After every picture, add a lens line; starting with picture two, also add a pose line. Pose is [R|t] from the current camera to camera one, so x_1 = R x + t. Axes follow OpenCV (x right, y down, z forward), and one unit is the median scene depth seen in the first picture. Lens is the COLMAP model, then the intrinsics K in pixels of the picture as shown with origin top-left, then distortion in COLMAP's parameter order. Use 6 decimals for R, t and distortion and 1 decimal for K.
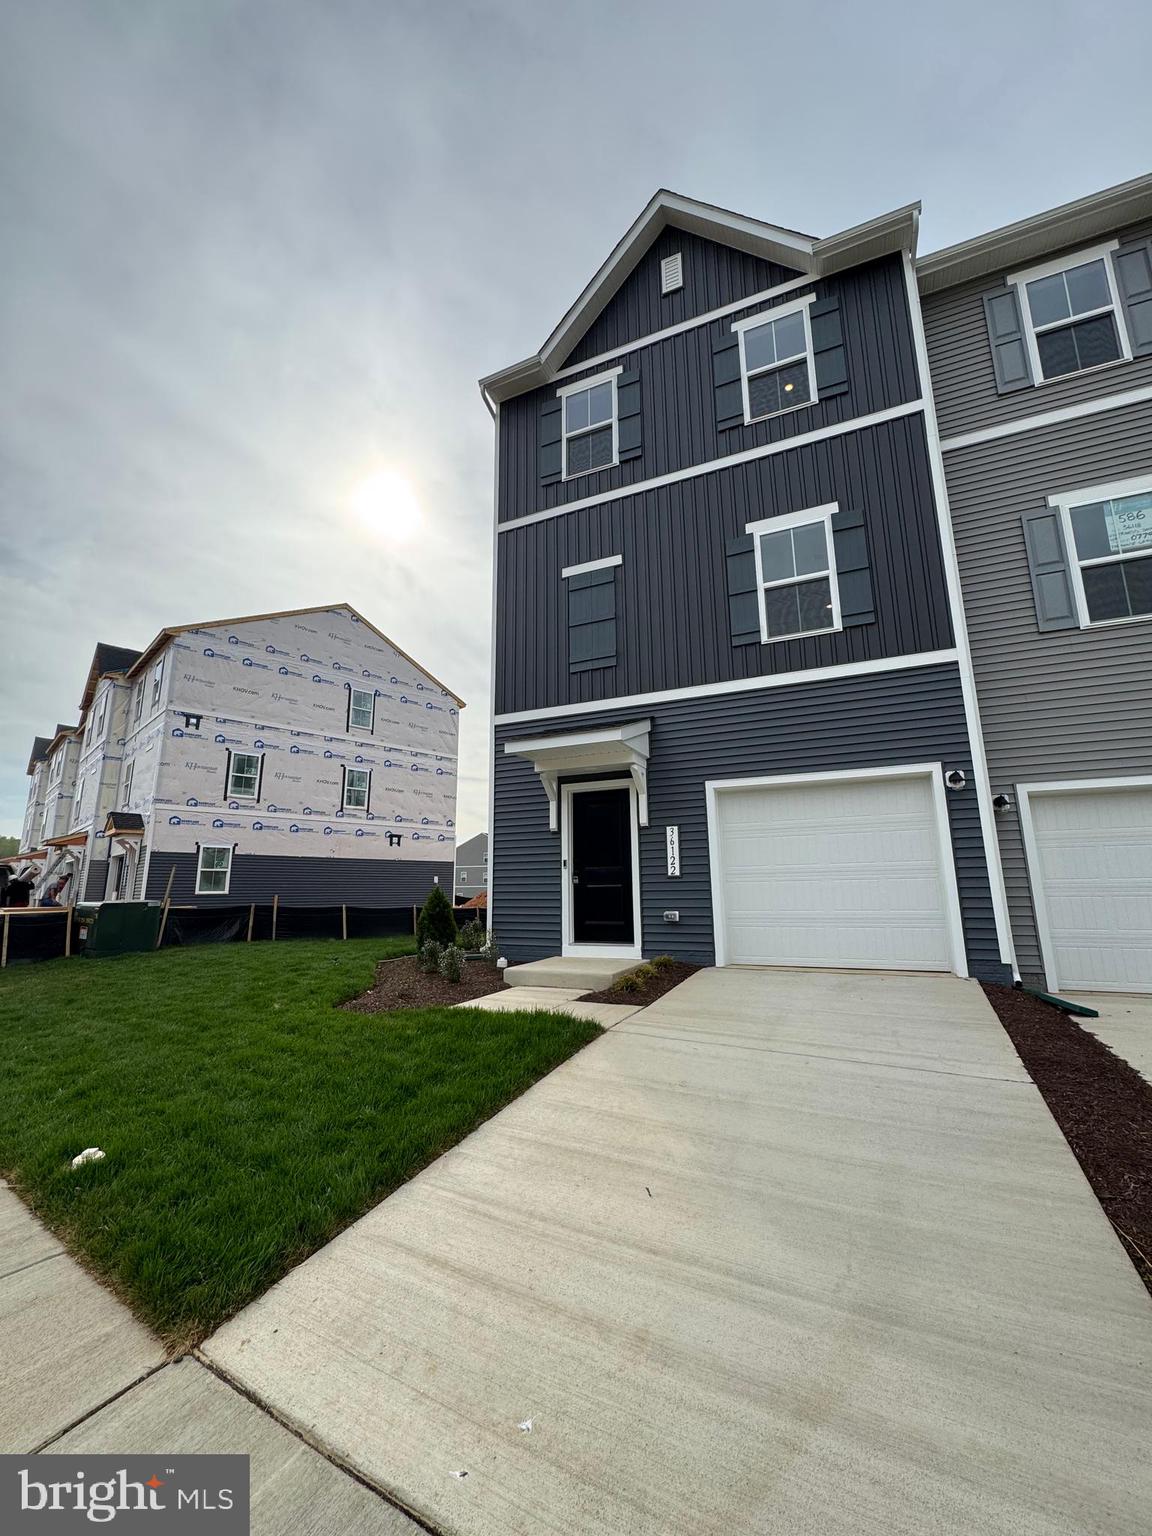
lens RADIAL K [[614.2, 0, 580.4], [0, 614.2, 768.8], [0, 0, 1]] dist [-0.000910, 0.000029]
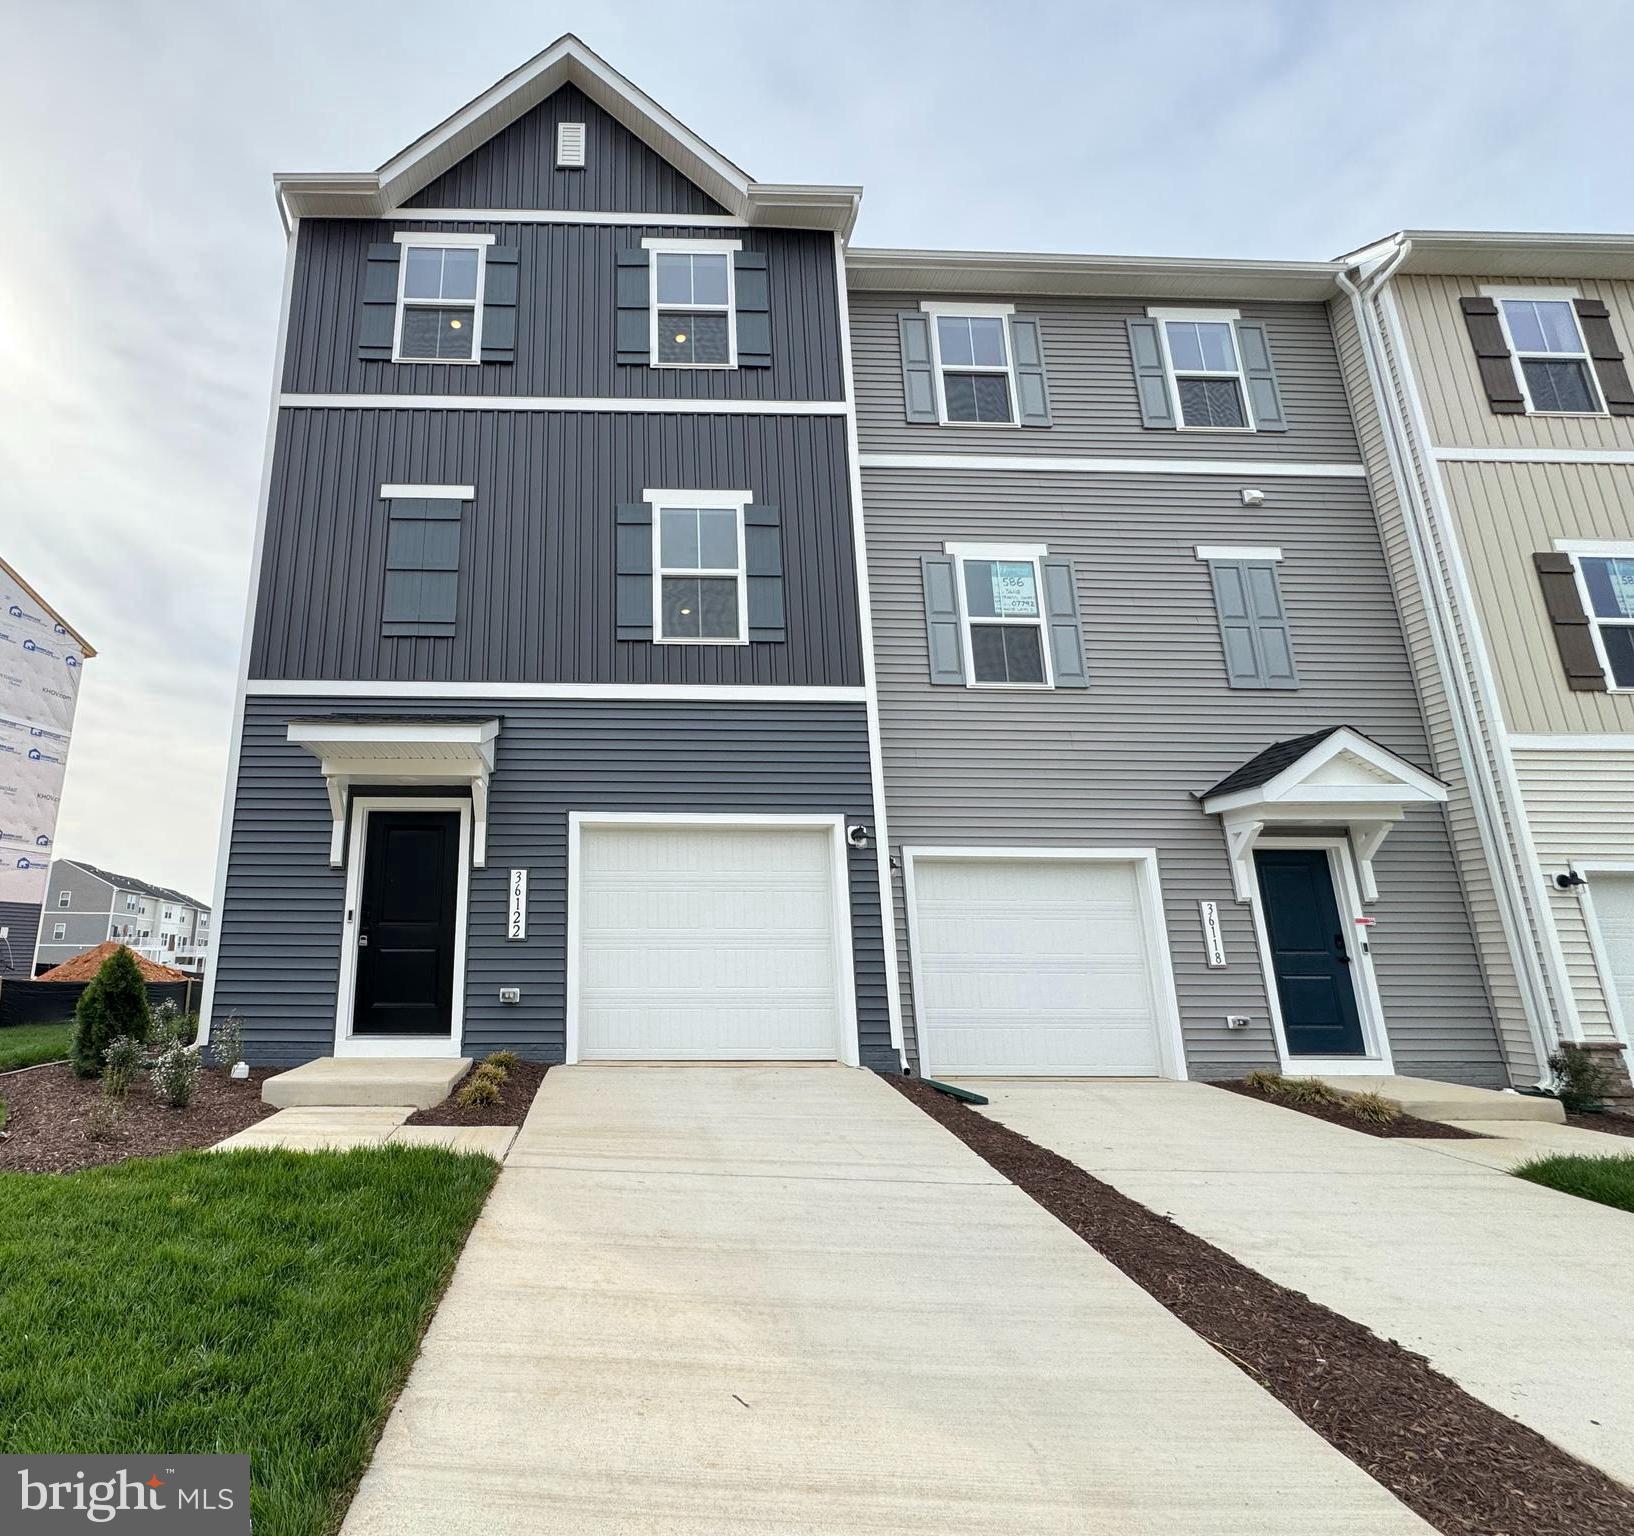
lens RADIAL K [[810.0, 0, 1221.6], [0, 810.0, 770.9], [0, 0, 1]] dist [-0.001200, 0.000002]
pose [[0.901083, 0.114864, 0.418158, 0.552020], [-0.098733, 0.993298, -0.060091, -0.052898], [-0.422258, 0.012861, 0.906385, -0.246582]]
